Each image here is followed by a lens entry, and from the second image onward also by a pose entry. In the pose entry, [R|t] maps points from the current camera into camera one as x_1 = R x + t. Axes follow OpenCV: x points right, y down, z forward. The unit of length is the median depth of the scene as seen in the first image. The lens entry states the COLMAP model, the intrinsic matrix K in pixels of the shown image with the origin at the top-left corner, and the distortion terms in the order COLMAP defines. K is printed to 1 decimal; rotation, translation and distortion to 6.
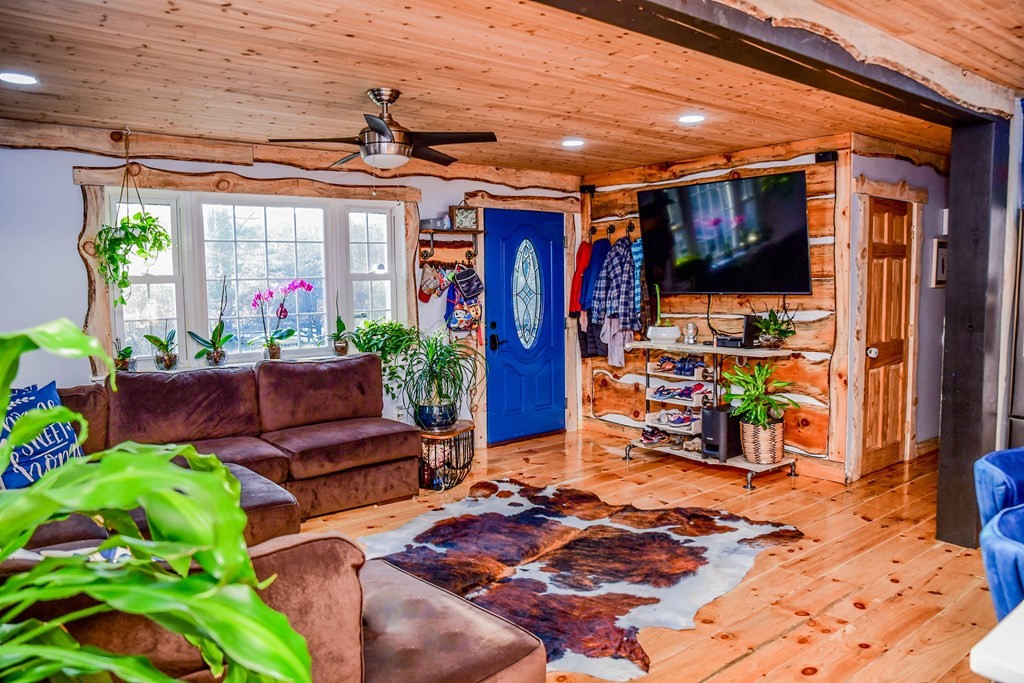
lens RADIAL K [[750.8, 0, 509.3], [0, 750.8, 339.3], [0, 0, 1]] dist [-0.063951, 0.006646]
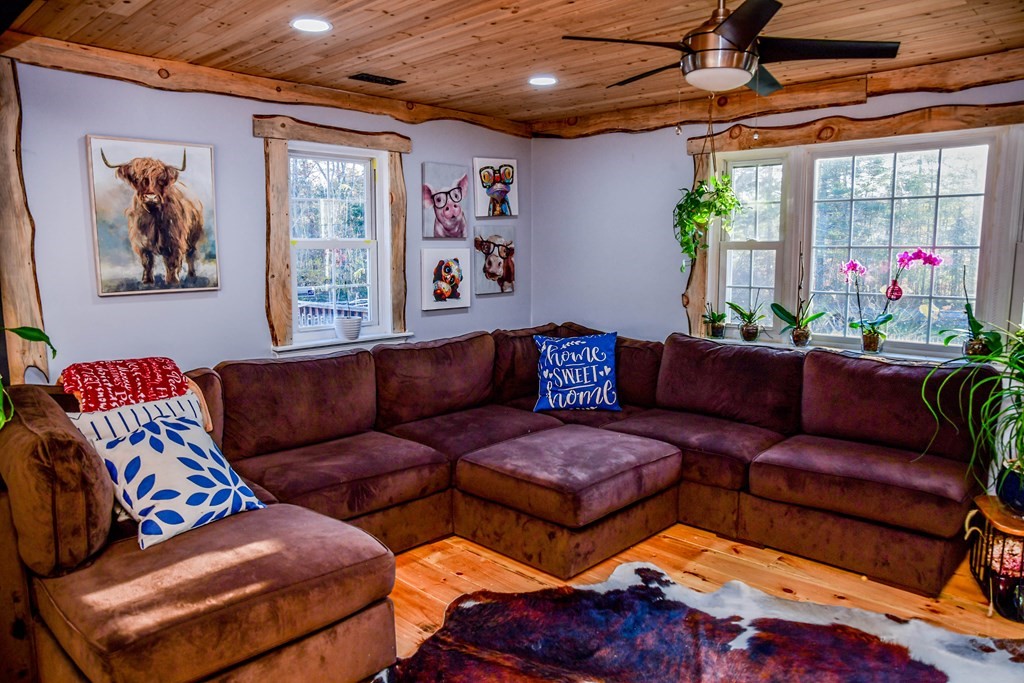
lens RADIAL K [[711.9, 0, 509.6], [0, 711.9, 347.5], [0, 0, 1]] dist [-0.078903, 0.057750]
pose [[0.126589, 0.138711, -0.982209, 0.382518], [-0.085948, 0.987985, 0.128449, -0.041039], [0.988225, 0.068159, 0.136989, 0.565469]]
